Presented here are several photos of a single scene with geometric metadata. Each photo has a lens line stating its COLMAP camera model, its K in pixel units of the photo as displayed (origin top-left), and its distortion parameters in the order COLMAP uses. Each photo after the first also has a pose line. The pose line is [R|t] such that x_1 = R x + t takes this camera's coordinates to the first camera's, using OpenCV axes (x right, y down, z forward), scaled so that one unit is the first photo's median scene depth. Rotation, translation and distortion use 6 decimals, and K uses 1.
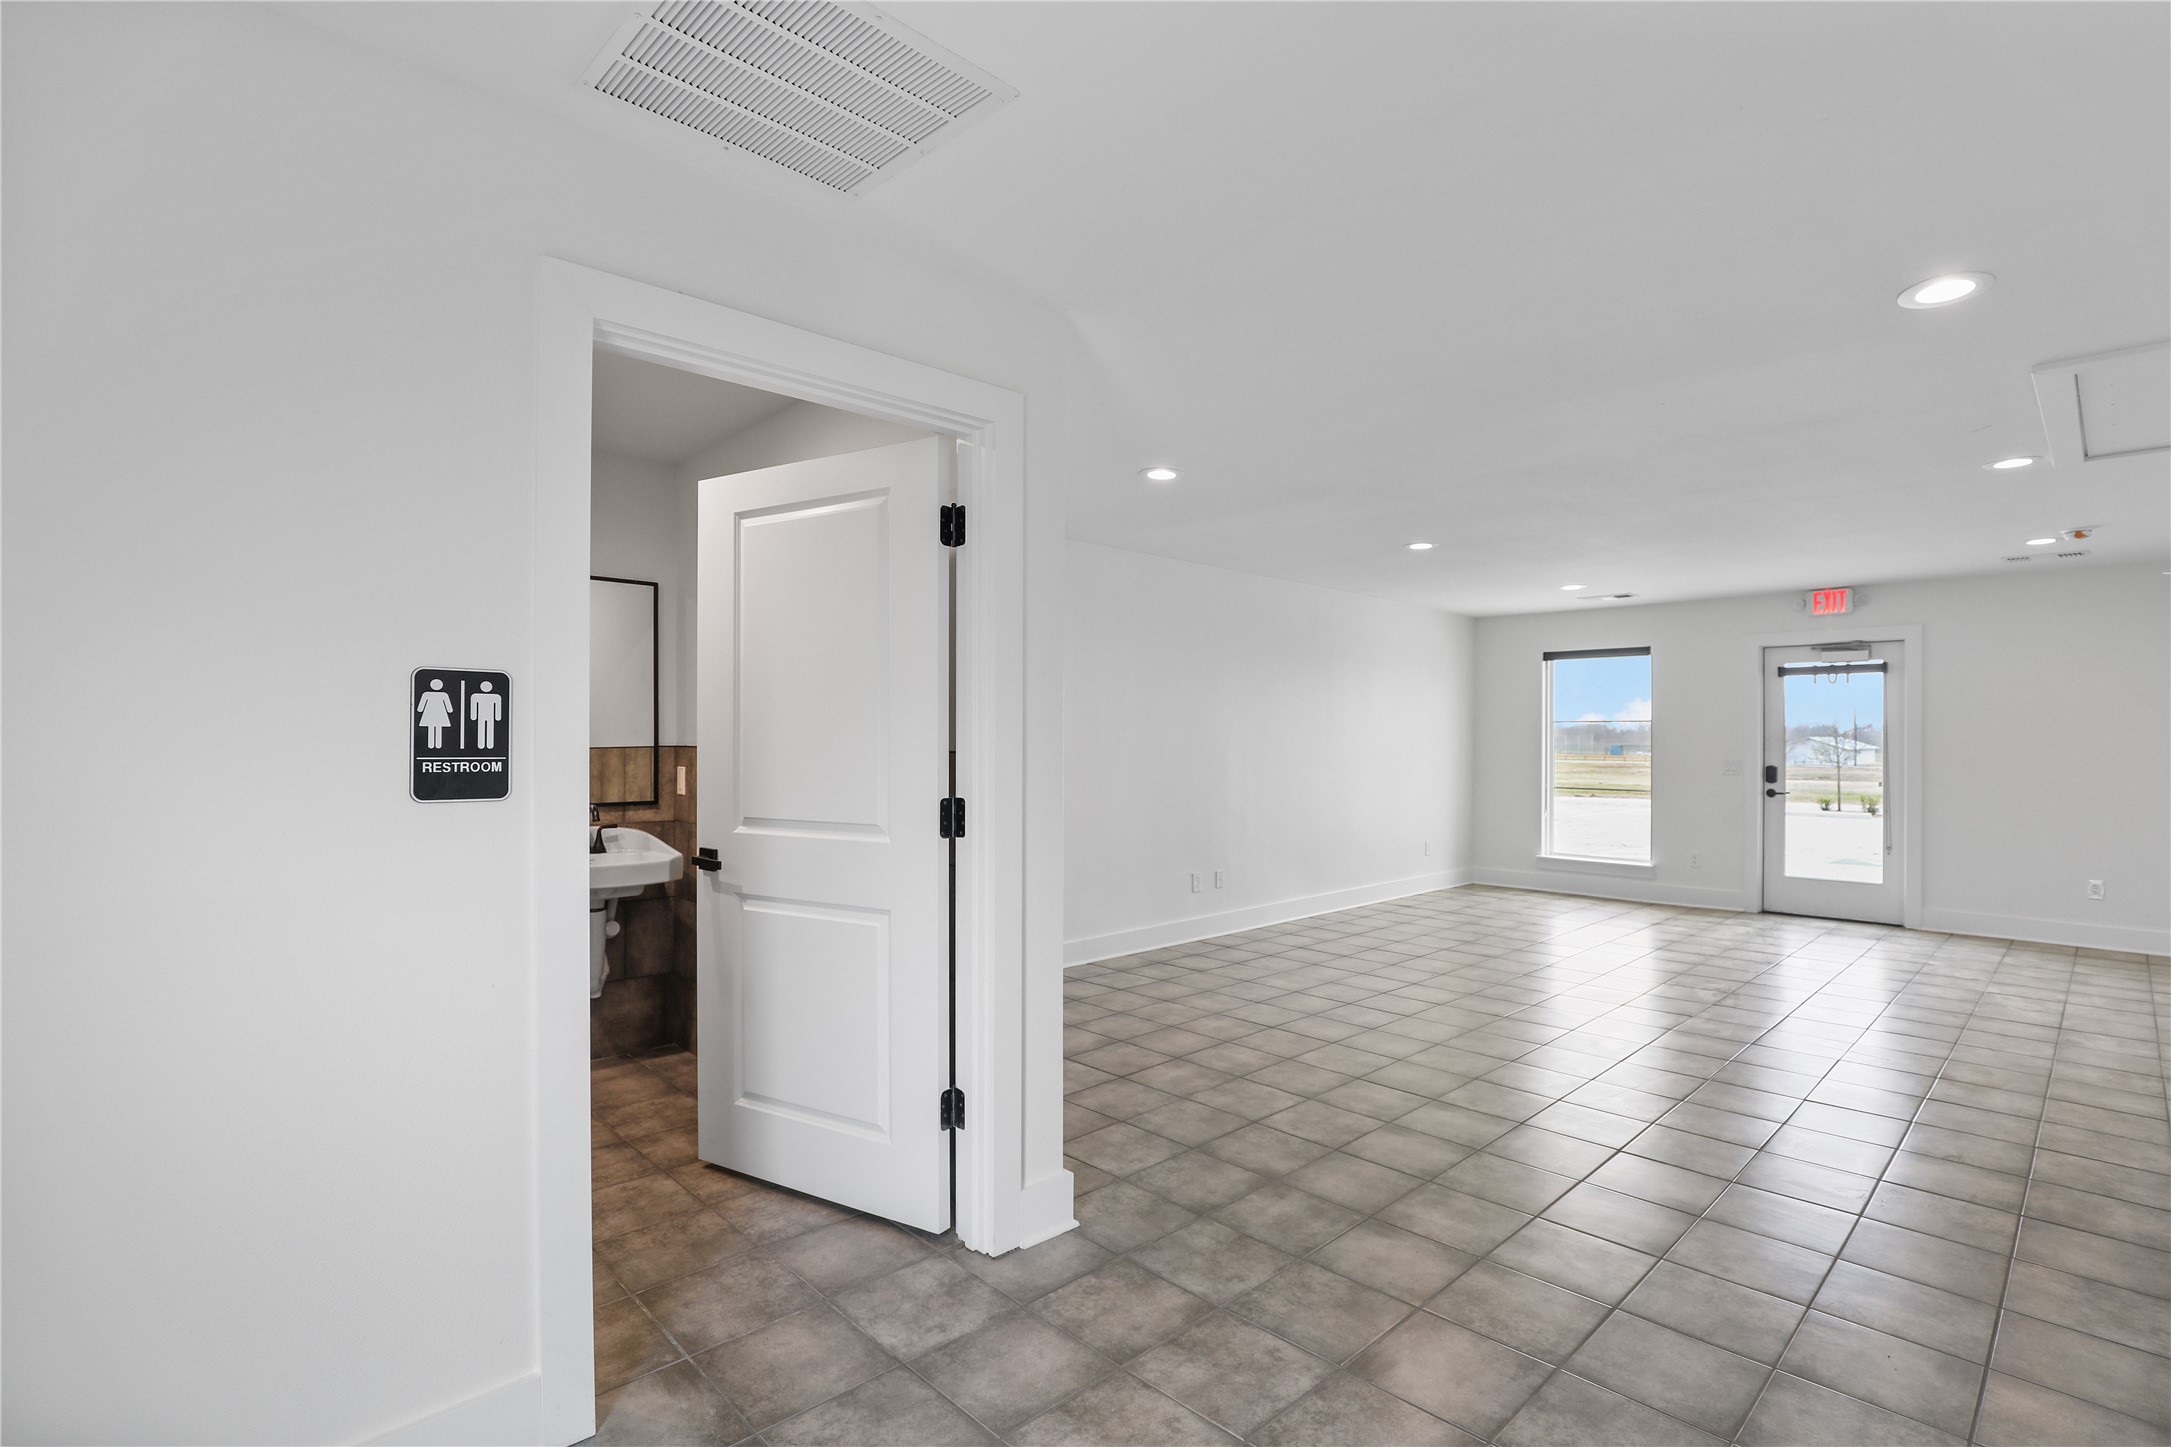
lens RADIAL K [[1018.1, 0, 1132.6], [0, 1018.1, 725.4], [0, 0, 1]] dist [-0.014726, 0.001326]
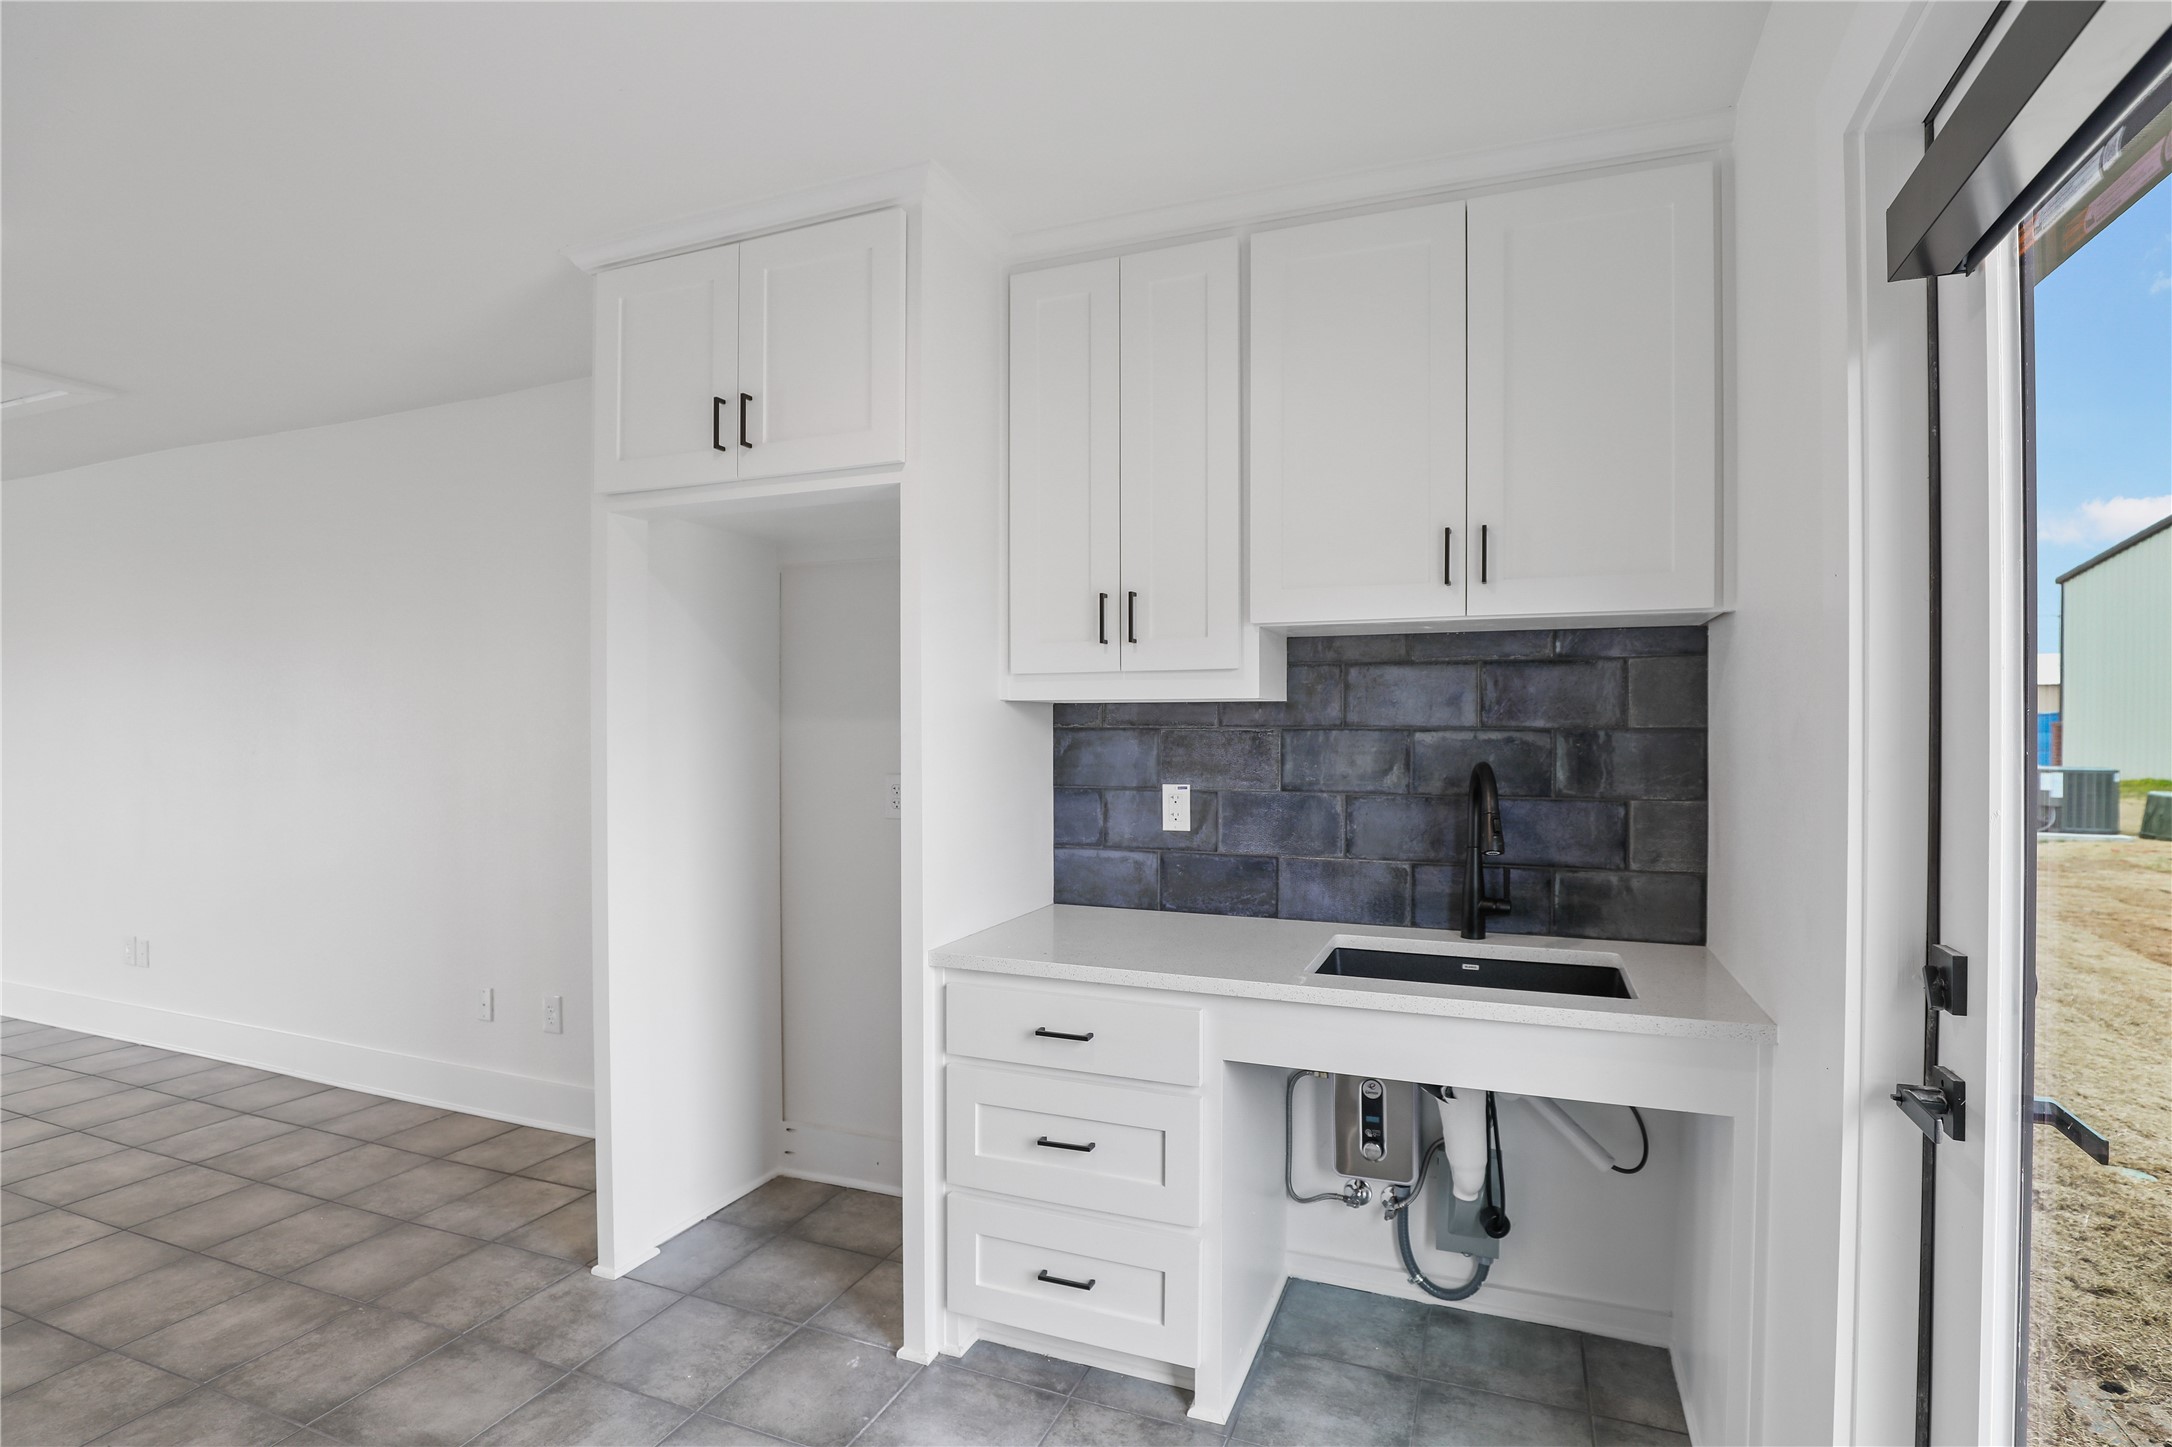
lens RADIAL K [[1027.5, 0, 1089.4], [0, 1027.5, 758.0], [0, 0, 1]] dist [-0.020598, 0.000182]
pose [[0.387312, 0.016448, -0.921802, 0.876710], [0.013196, 0.999640, 0.023381, 0.014400], [0.921854, -0.021220, 0.386956, 1.017879]]
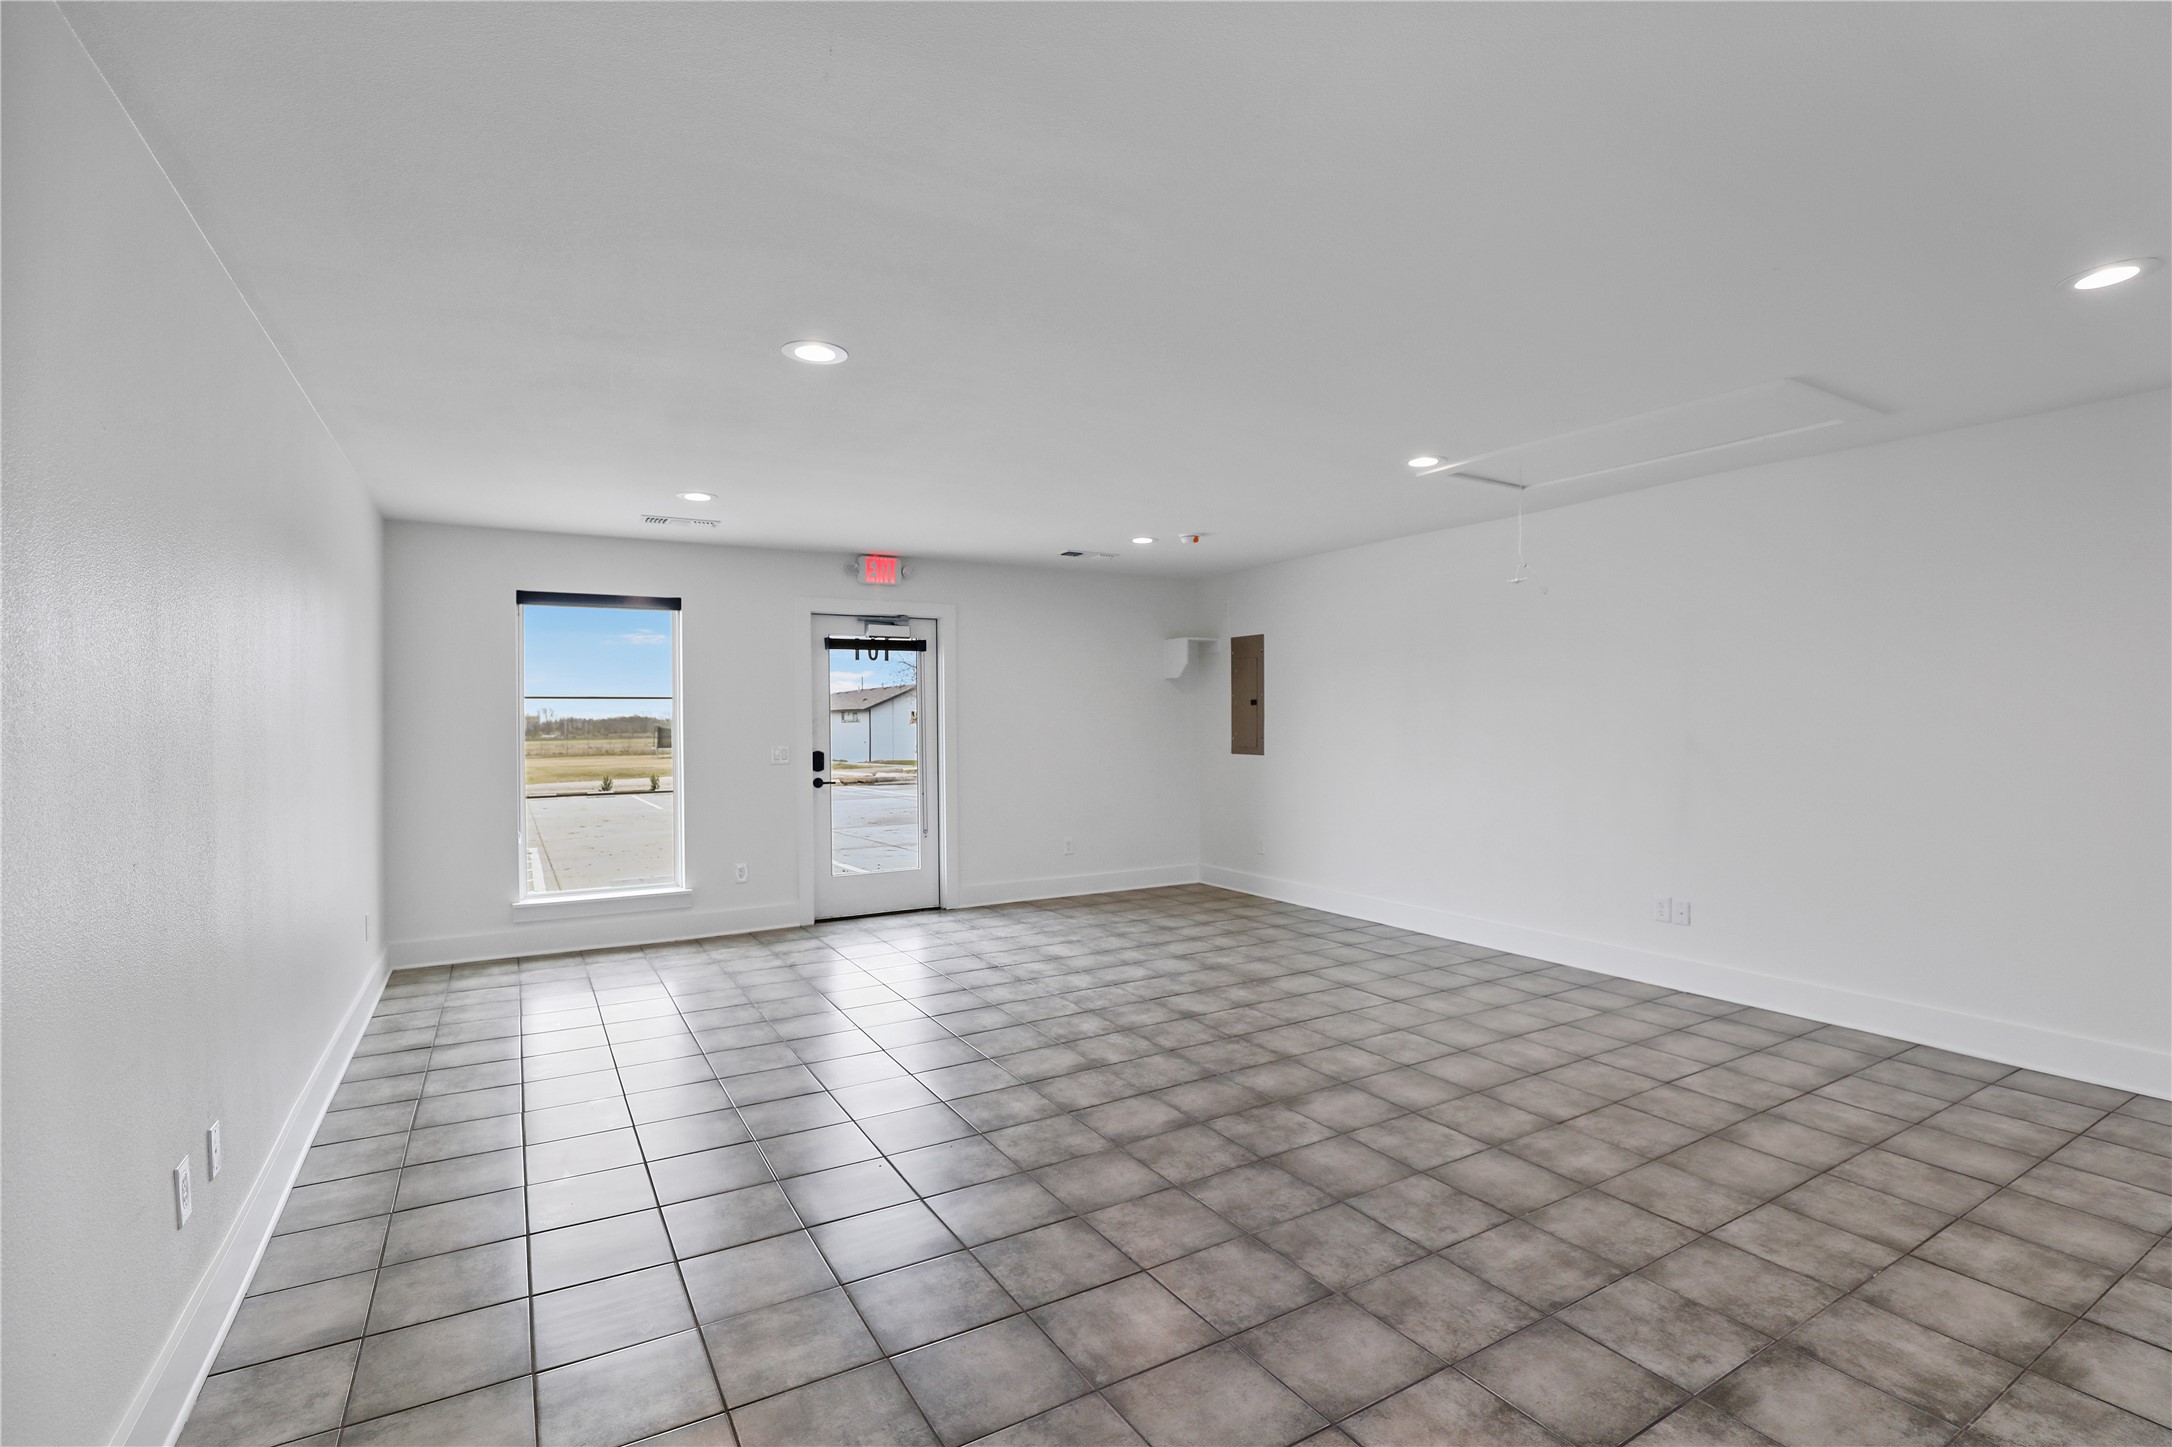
lens RADIAL K [[998.4, 0, 1101.9], [0, 998.4, 714.5], [0, 0, 1]] dist [-0.023738, 0.000421]
pose [[0.245332, -0.003218, 0.969434, -0.162651], [-0.005371, 0.999975, 0.004678, 0.003743], [-0.969424, -0.006355, 0.245309, 0.683235]]
